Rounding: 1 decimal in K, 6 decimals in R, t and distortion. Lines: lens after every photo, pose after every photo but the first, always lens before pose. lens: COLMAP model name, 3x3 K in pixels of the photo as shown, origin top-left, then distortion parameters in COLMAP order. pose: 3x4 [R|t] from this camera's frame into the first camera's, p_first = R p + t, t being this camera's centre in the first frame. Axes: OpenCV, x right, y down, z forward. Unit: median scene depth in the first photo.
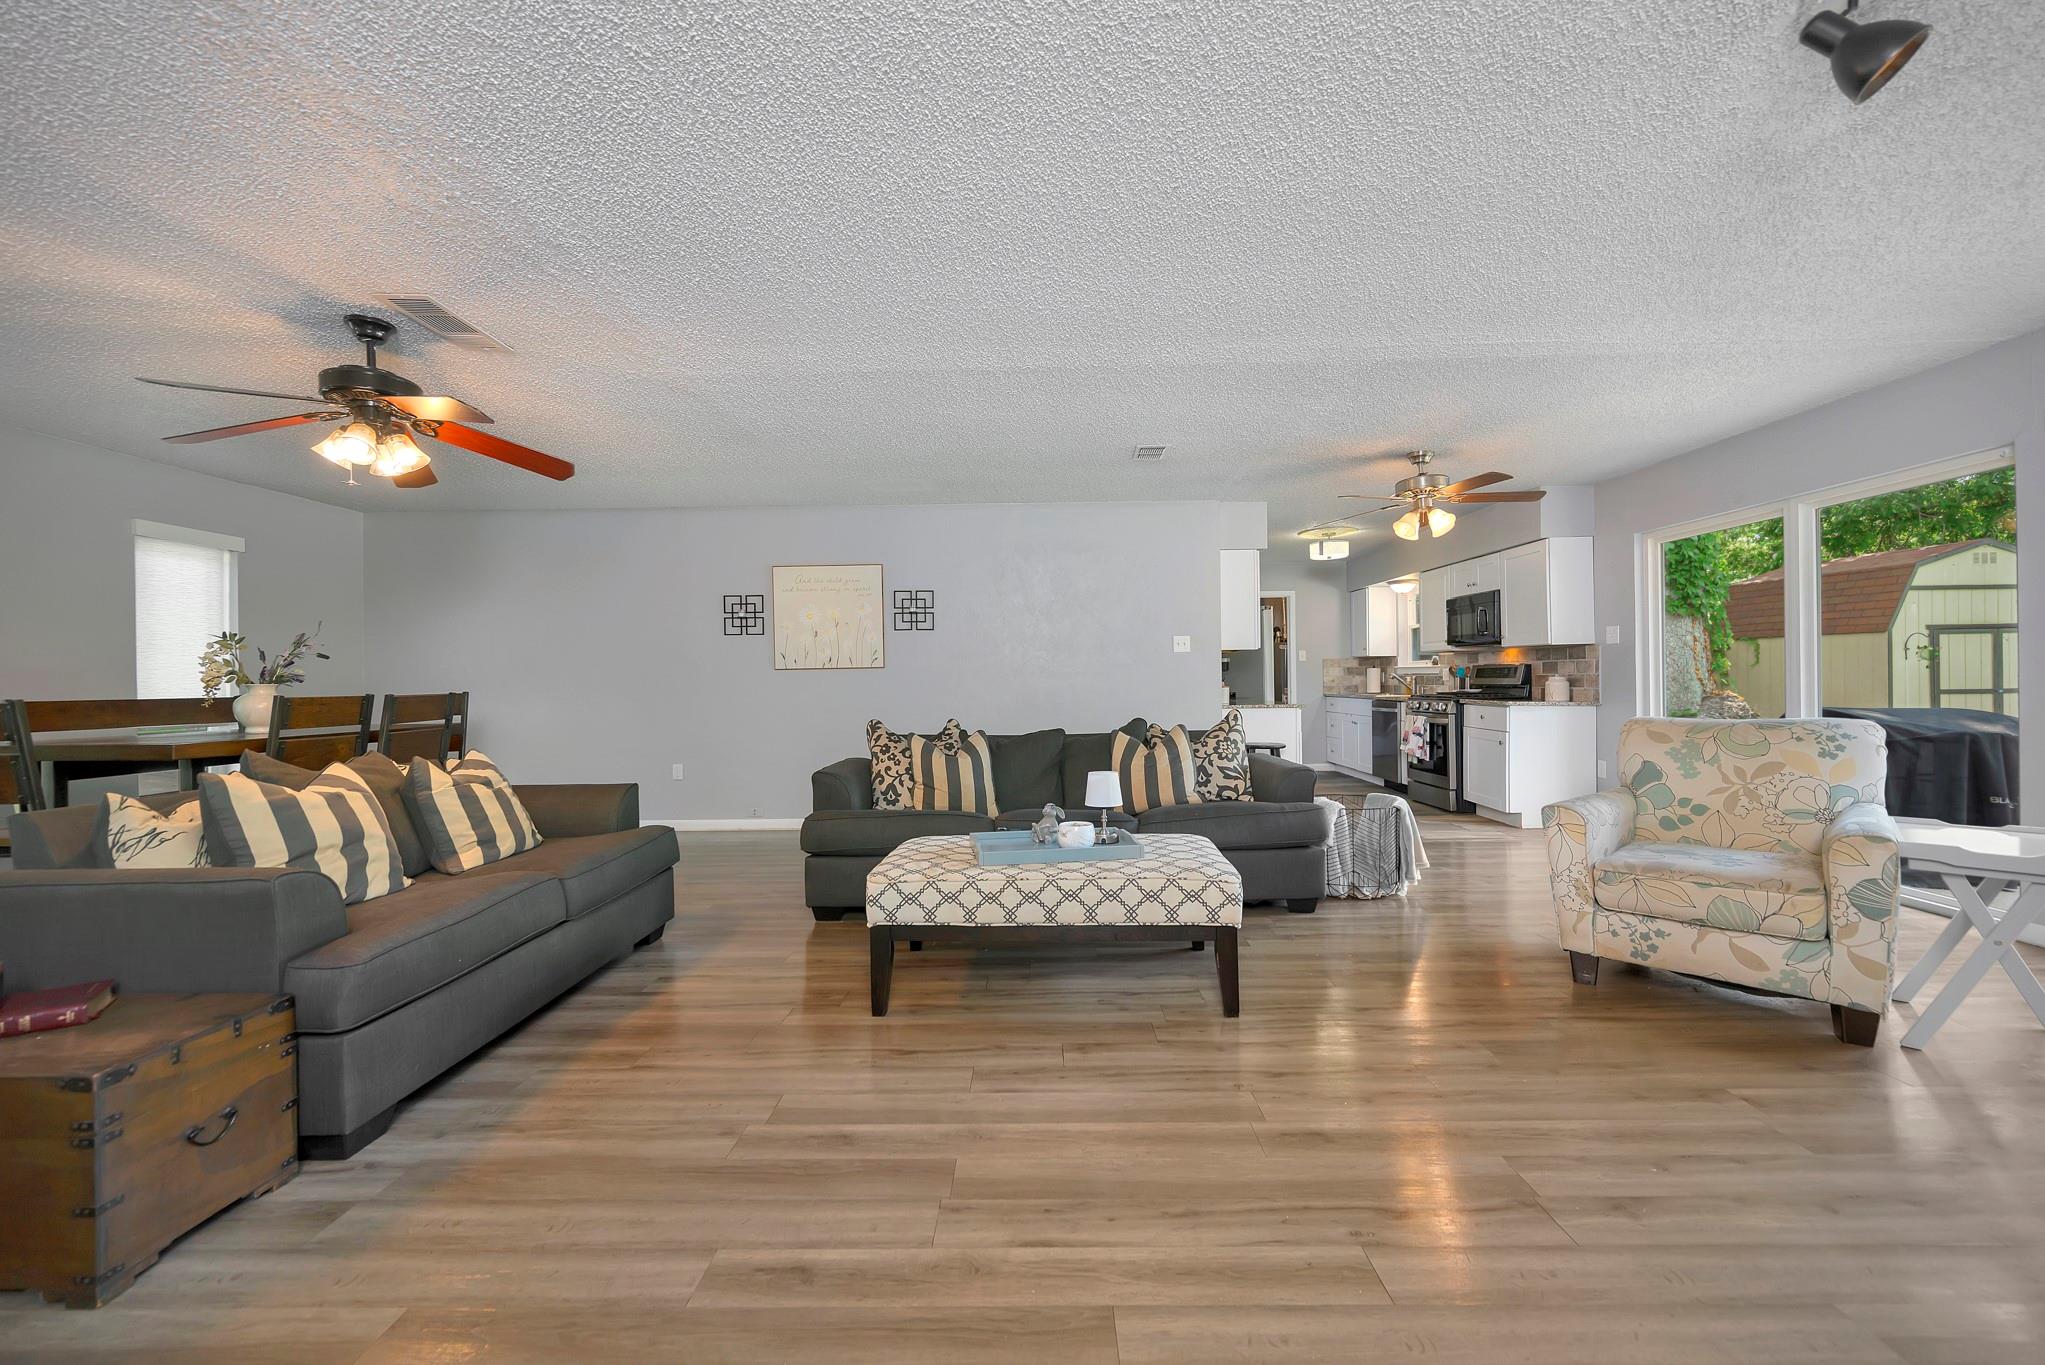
lens RADIAL K [[841.9, 0, 1020.8], [0, 841.9, 670.1], [0, 0, 1]] dist [-0.001105, -0.000178]
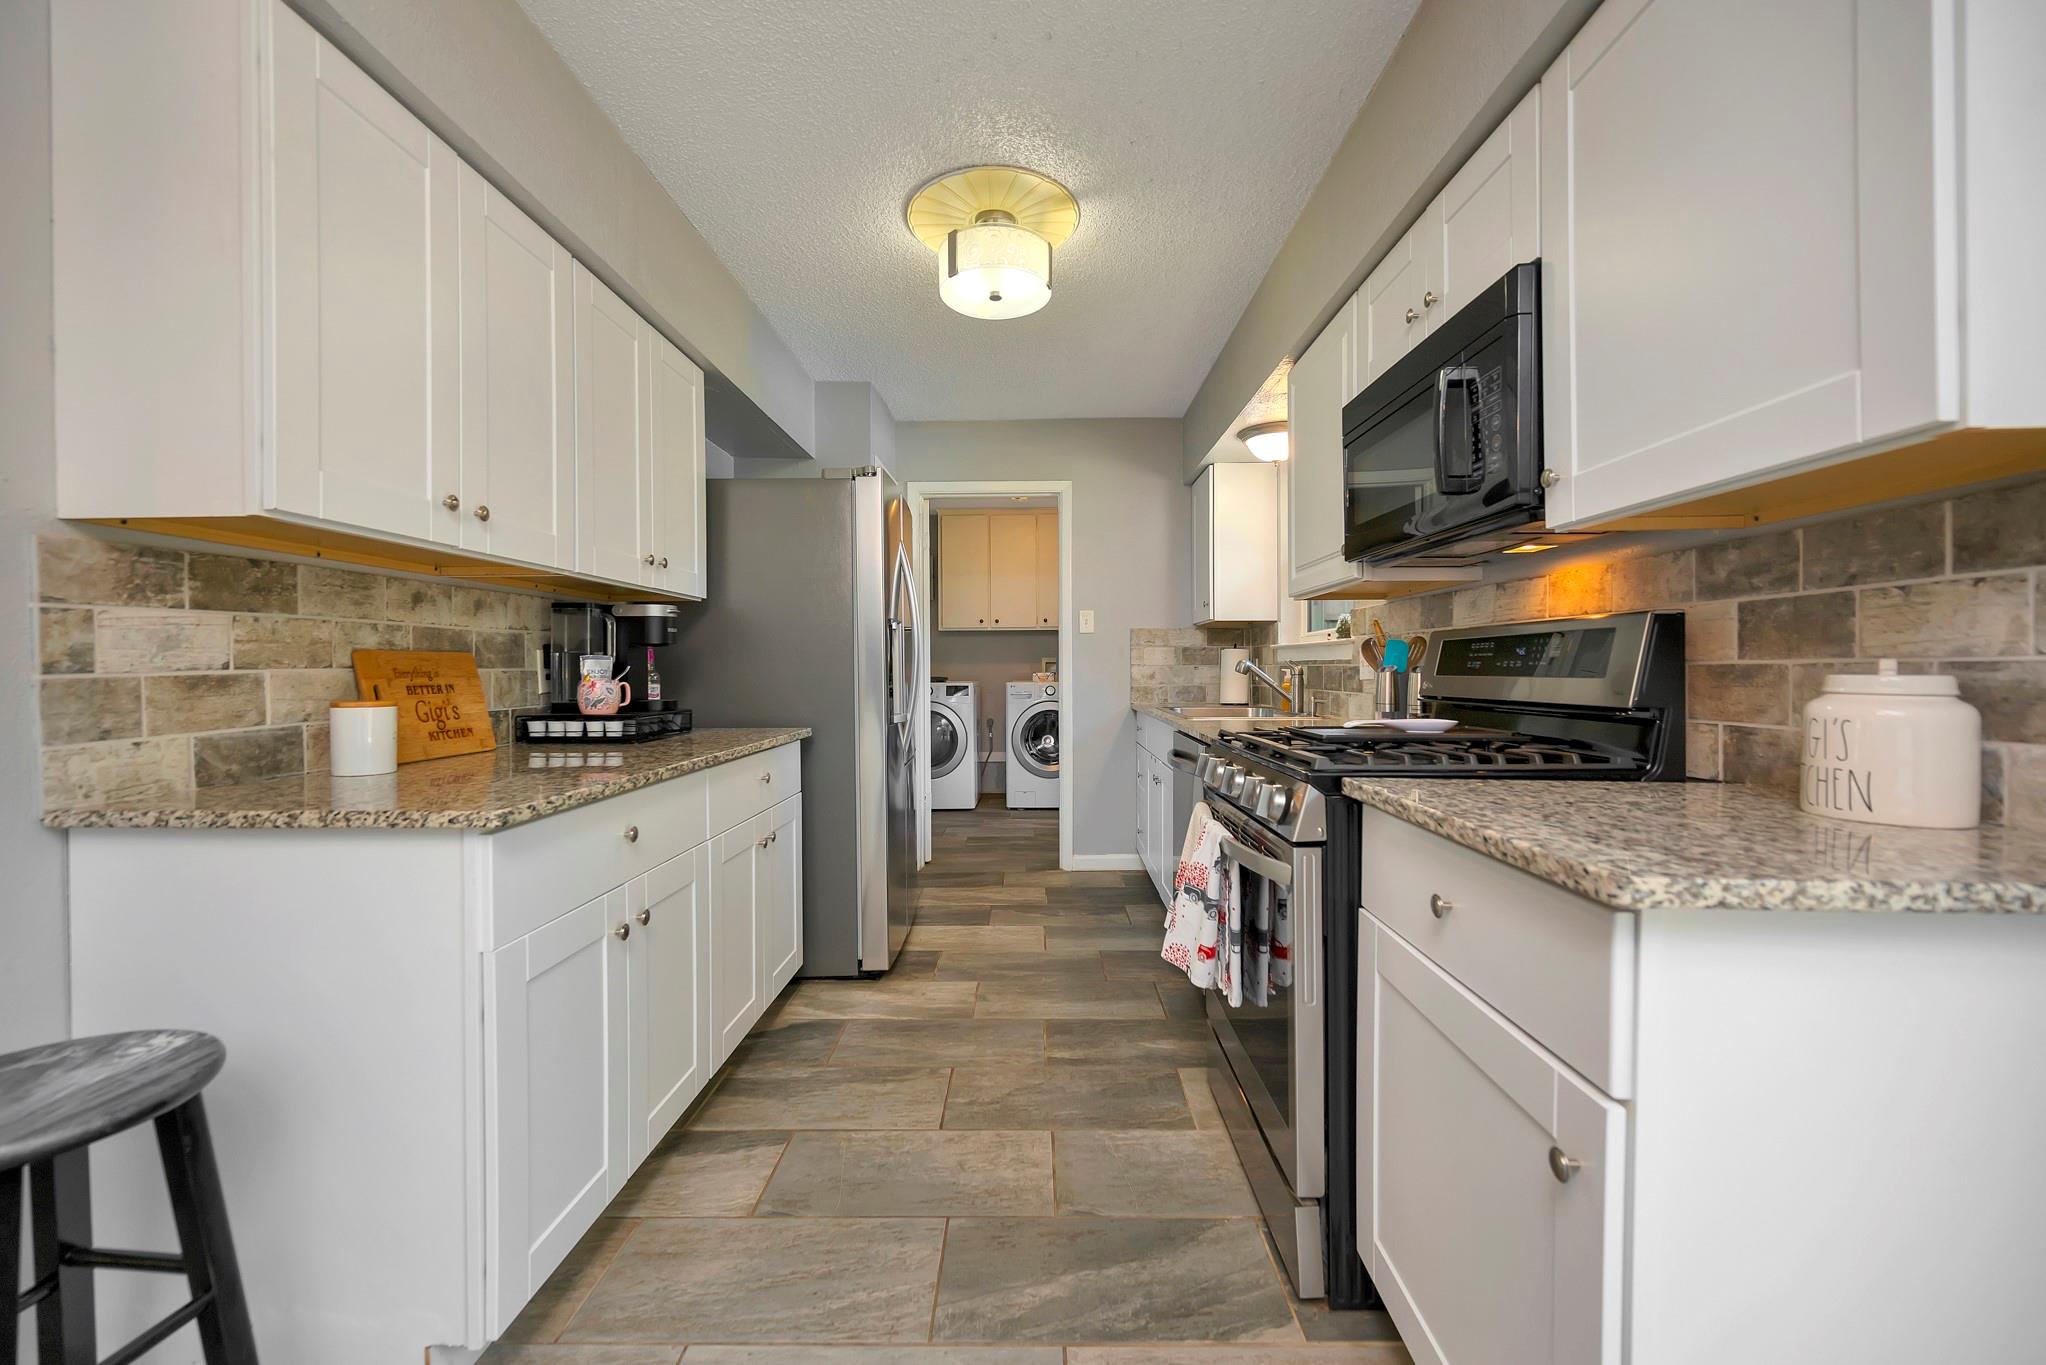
lens RADIAL K [[842.3, 0, 1021.3], [0, 842.3, 670.1], [0, 0, 1]] dist [-0.001105, -0.000178]
pose [[0.999914, 0.008377, -0.010063, 0.434039], [-0.008250, 0.999887, 0.012565, 0.005948], [0.010168, -0.012481, 0.999870, 0.772093]]
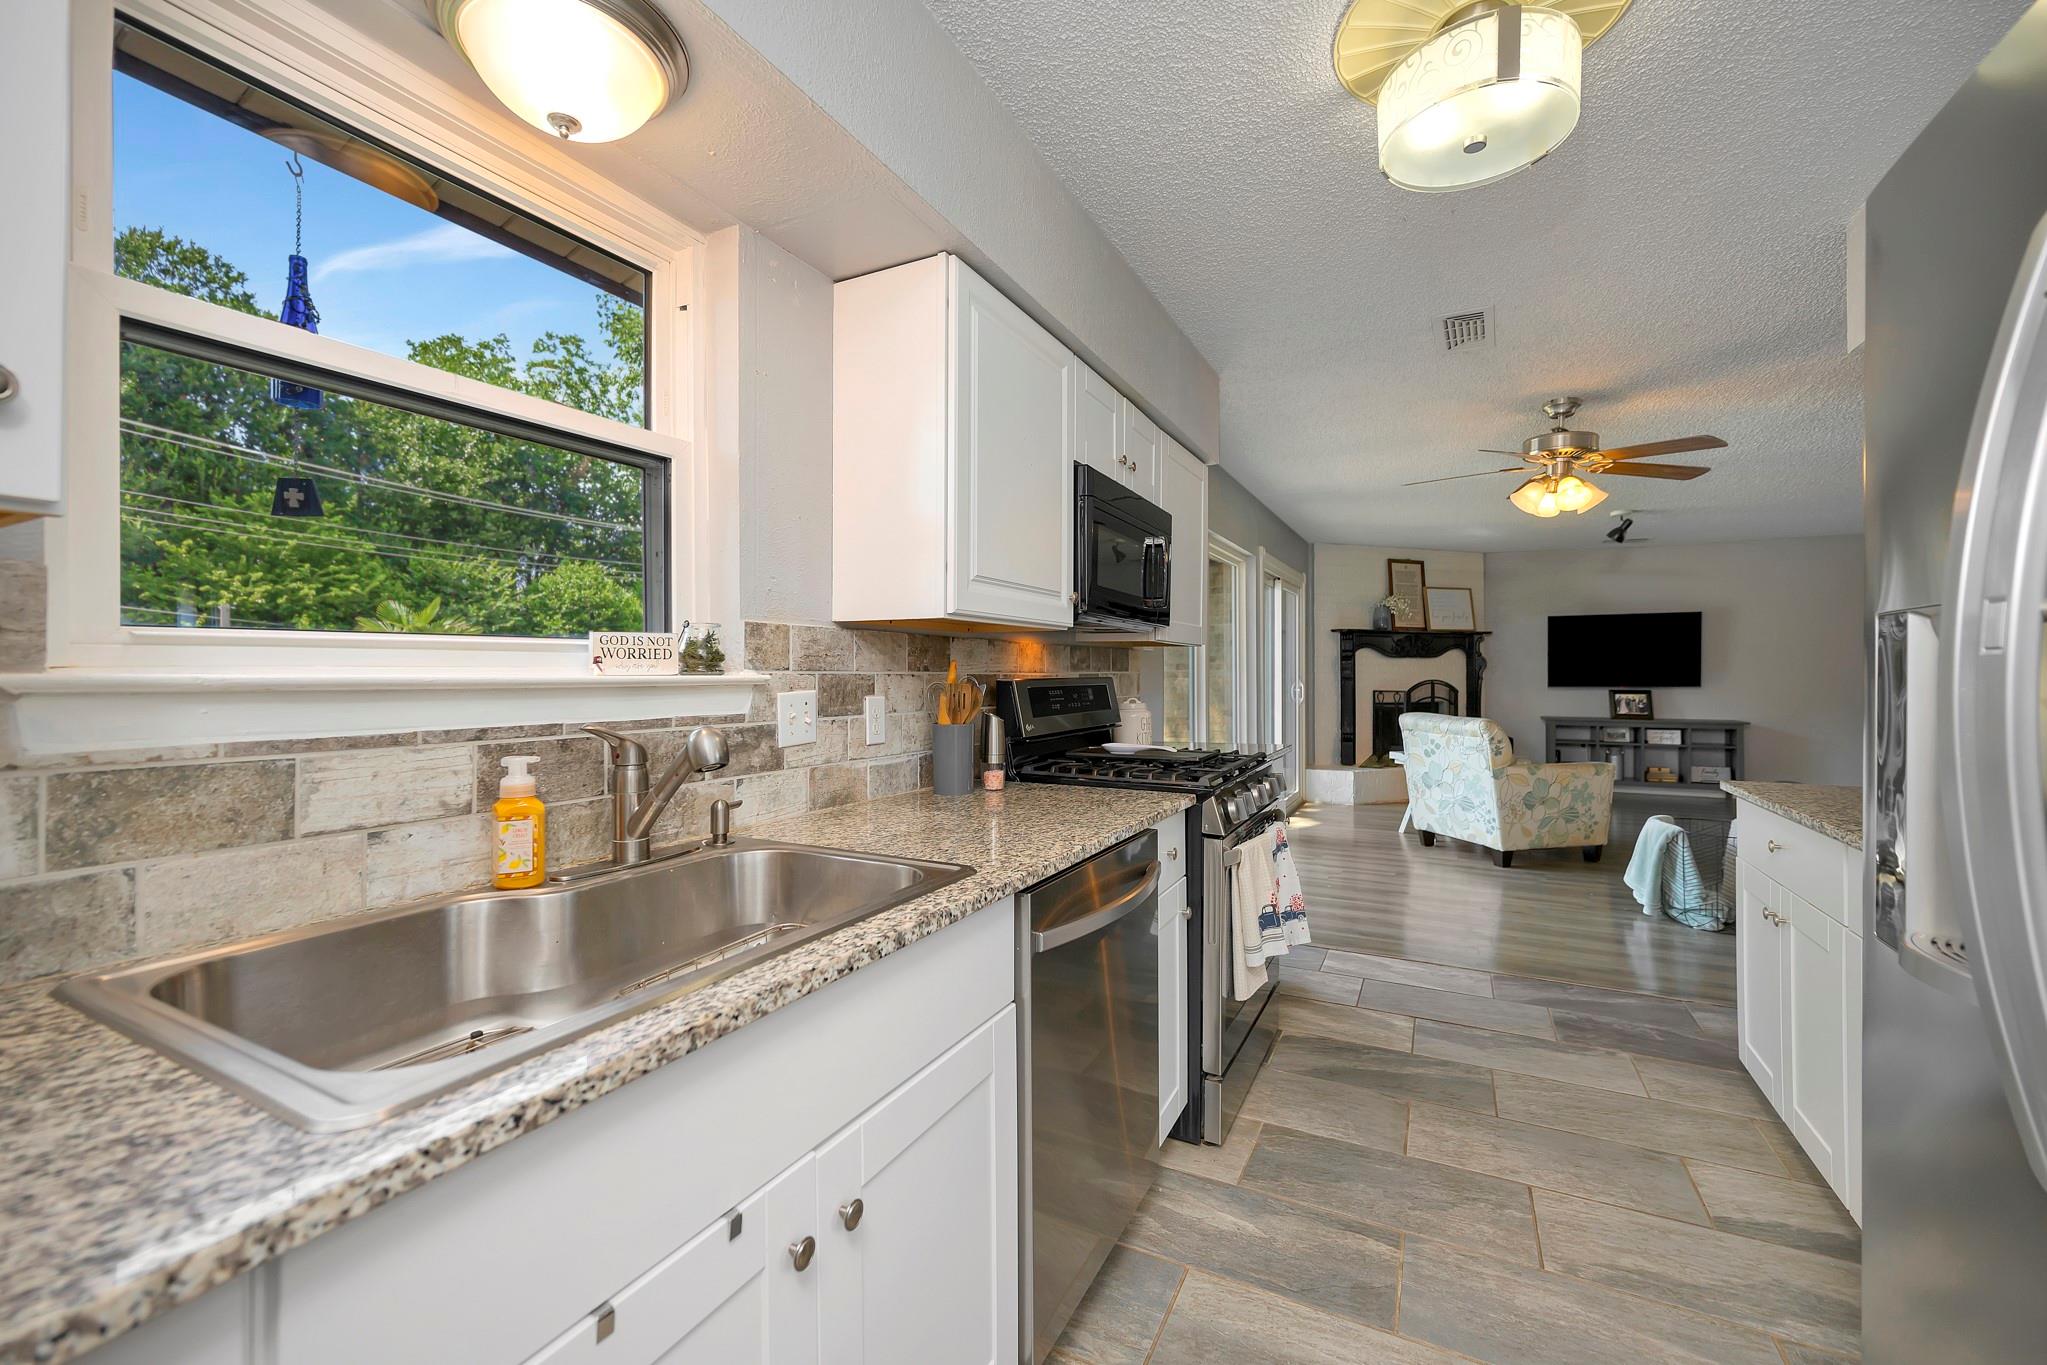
lens RADIAL K [[842.7, 0, 1021.8], [0, 842.7, 670.1], [0, 0, 1]] dist [-0.001105, -0.000178]
pose [[-0.894040, 0.015304, 0.447726, 0.428718], [0.006905, 0.999768, -0.020387, -0.001398], [-0.447934, -0.015135, -0.893939, 1.318523]]
